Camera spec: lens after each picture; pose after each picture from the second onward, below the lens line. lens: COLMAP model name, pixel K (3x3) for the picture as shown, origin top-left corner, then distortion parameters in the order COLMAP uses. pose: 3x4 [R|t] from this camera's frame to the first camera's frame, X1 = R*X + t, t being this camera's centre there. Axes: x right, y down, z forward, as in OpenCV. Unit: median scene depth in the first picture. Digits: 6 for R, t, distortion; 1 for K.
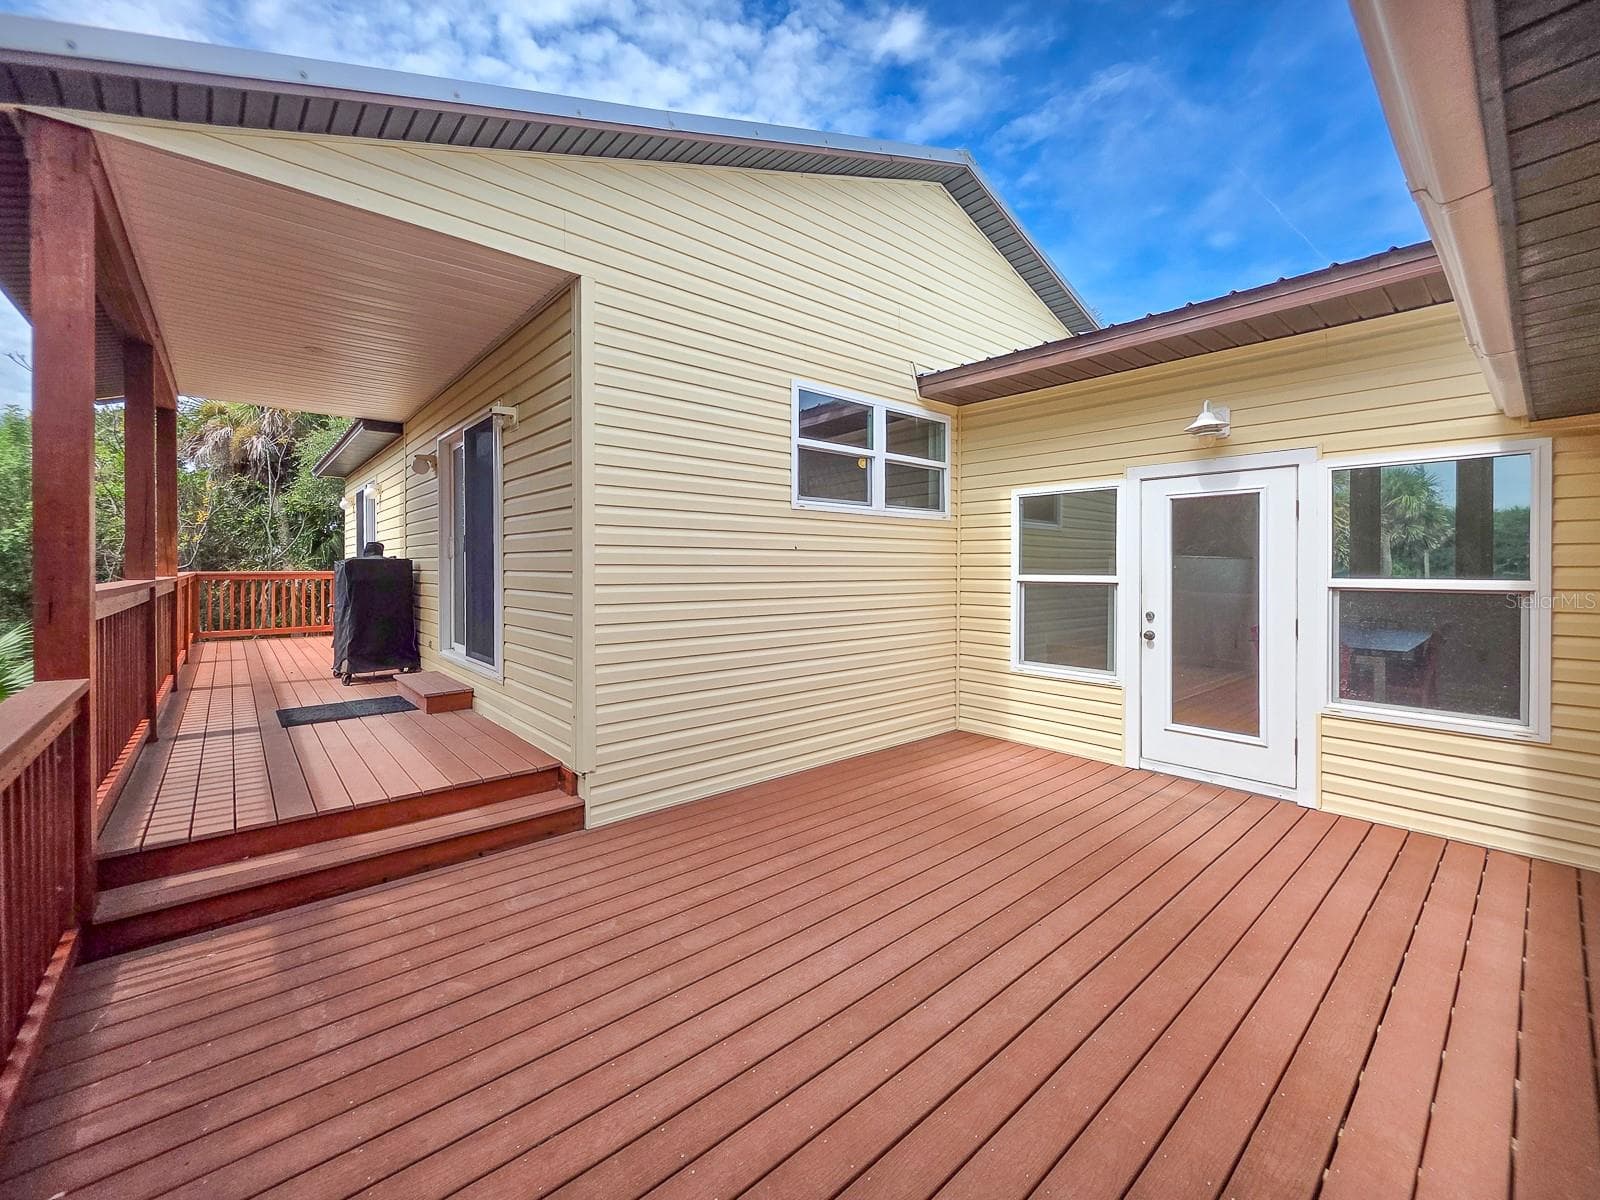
lens RADIAL K [[630.3, 0, 791.0], [0, 630.3, 566.7], [0, 0, 1]] dist [-0.000844, -0.000272]
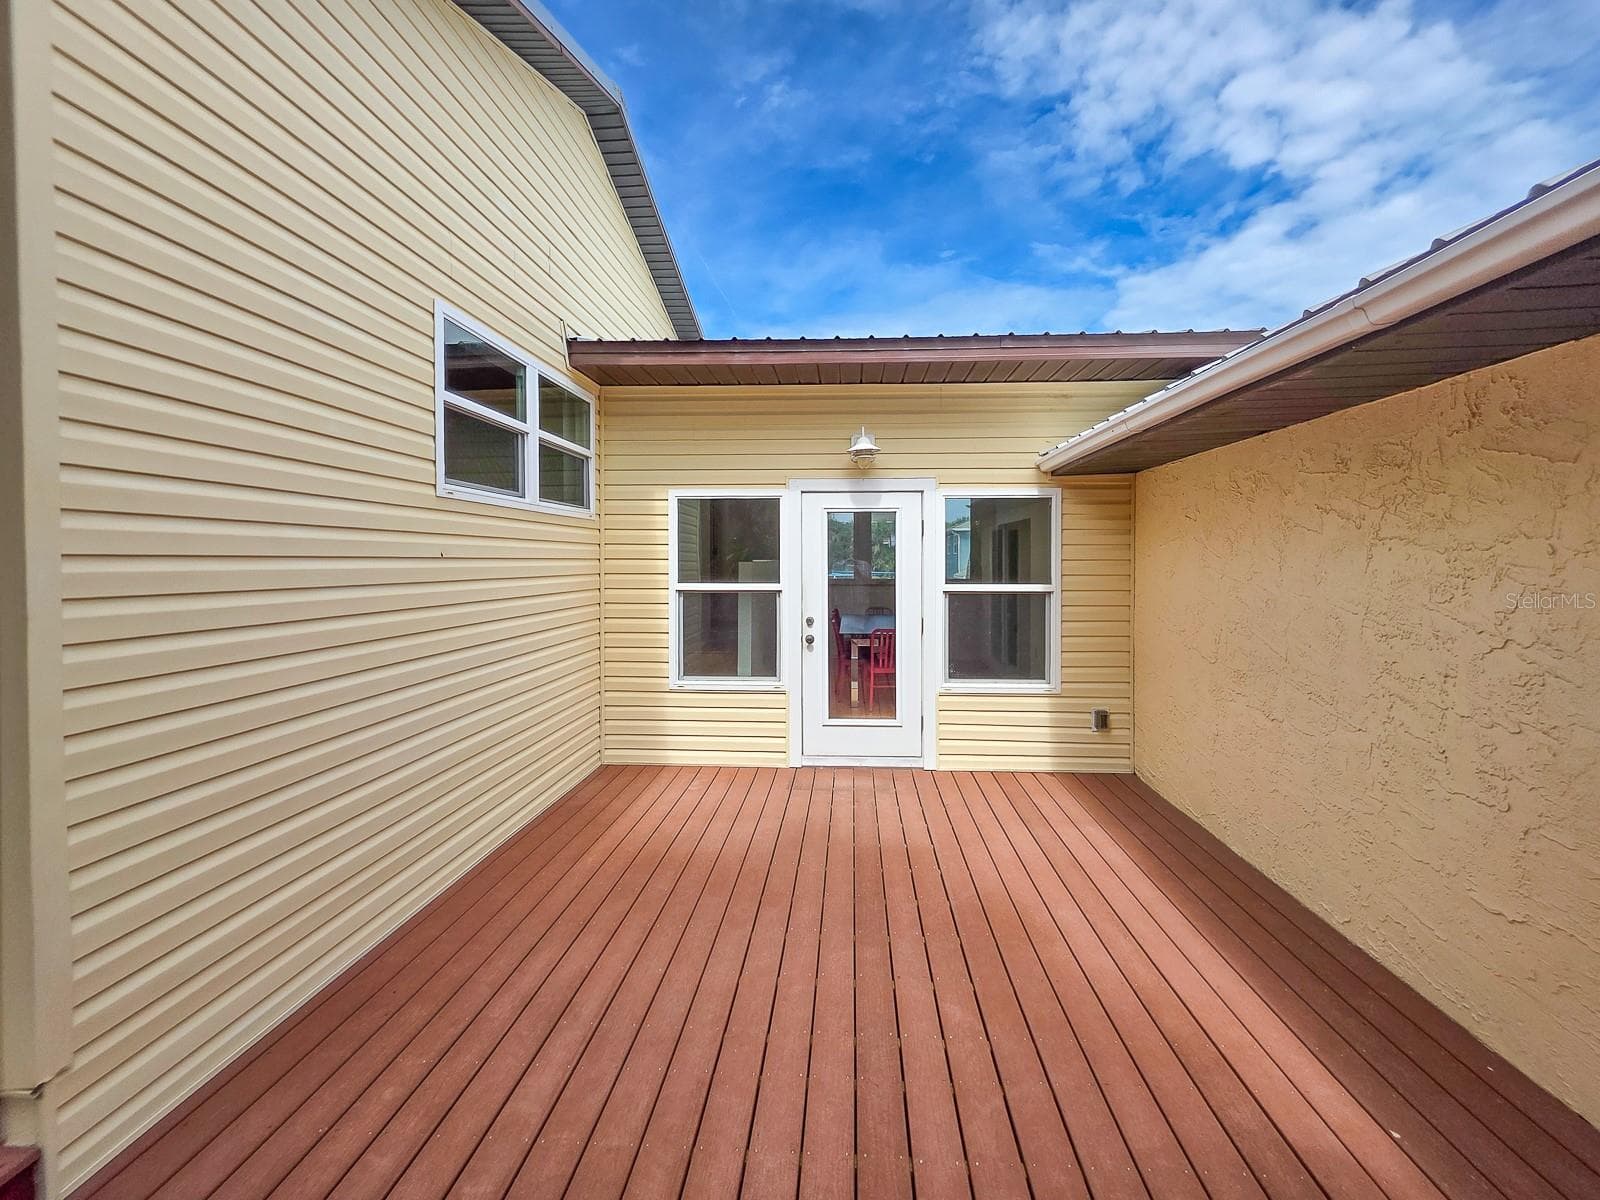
lens RADIAL K [[643.3, 0, 801.7], [0, 643.3, 568.0], [0, 0, 1]] dist [-0.001530, -0.000246]
pose [[0.703071, -0.009799, 0.711053, -0.210758], [0.000618, 0.999913, 0.013170, -0.025405], [-0.711120, -0.008820, 0.703015, 0.250893]]
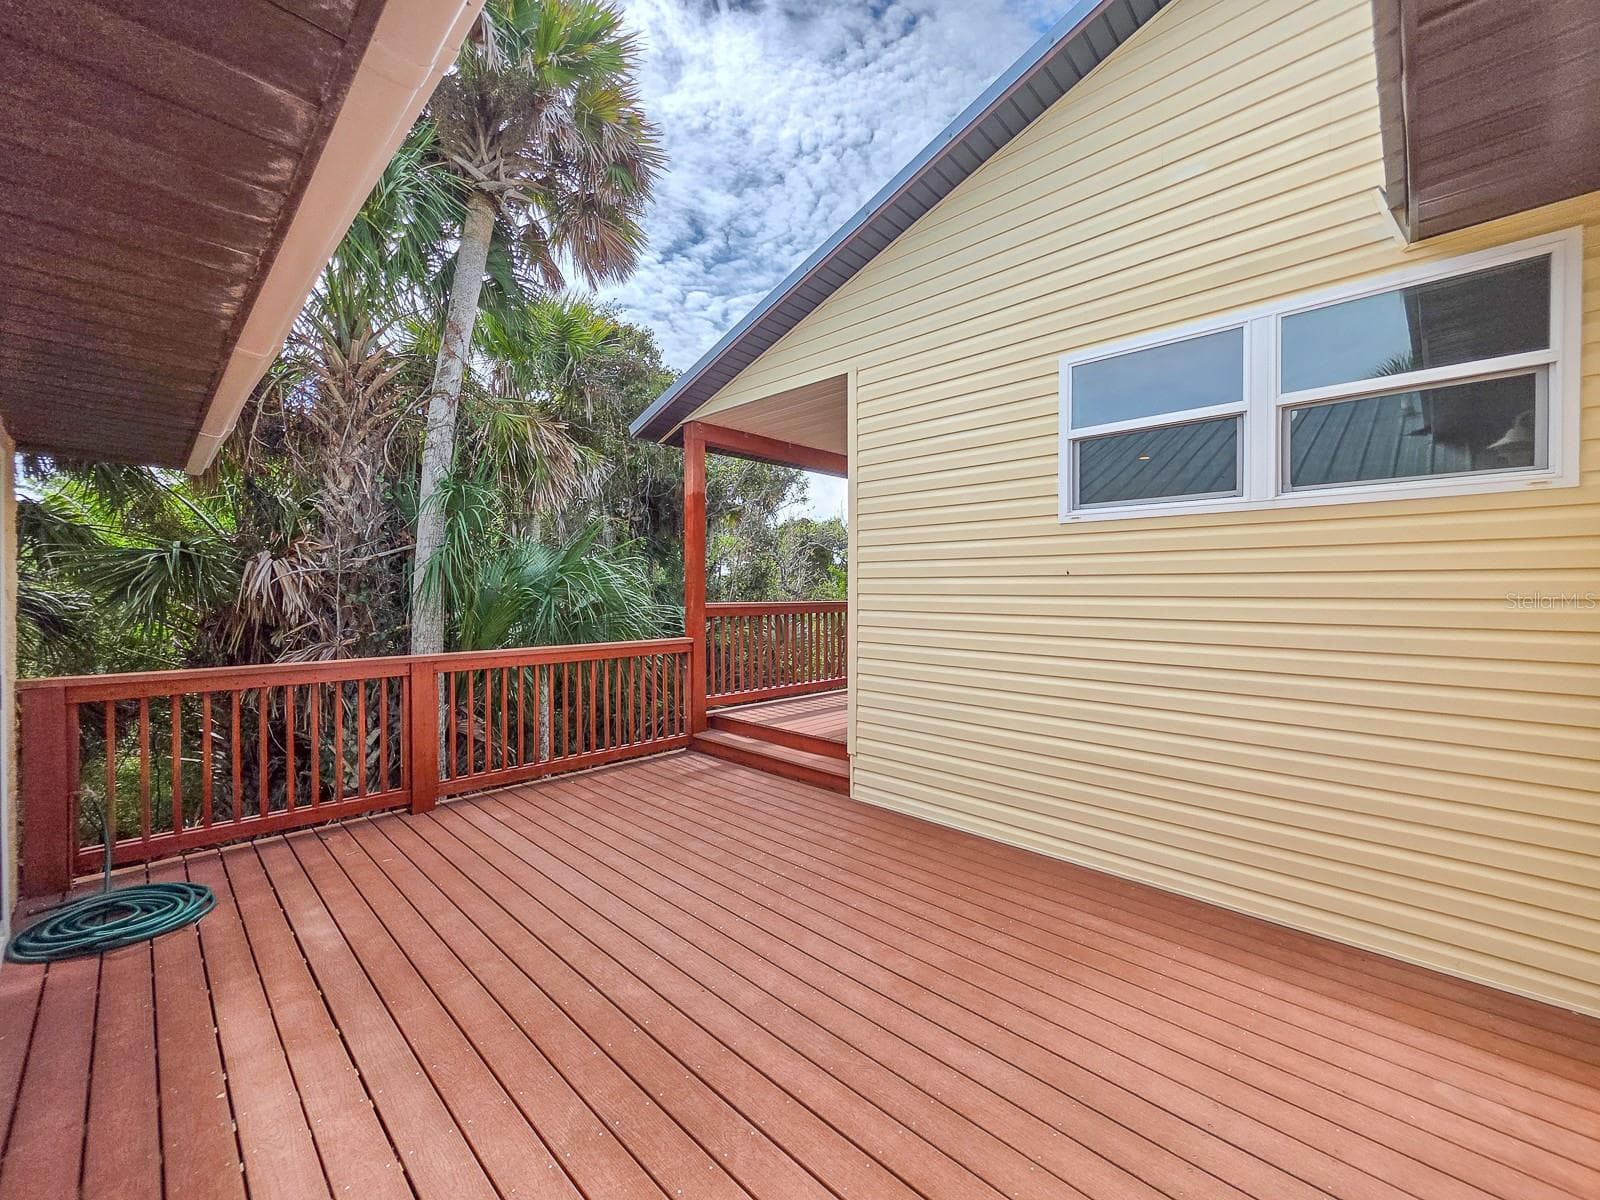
lens RADIAL K [[640.2, 0, 808.9], [0, 640.2, 591.7], [0, 0, 1]] dist [-0.000478, -0.000093]
pose [[0.118168, 0.002072, -0.992991, 0.756508], [-0.002959, 0.999994, 0.001734, -0.007185], [0.992989, 0.002734, 0.118174, 0.590646]]
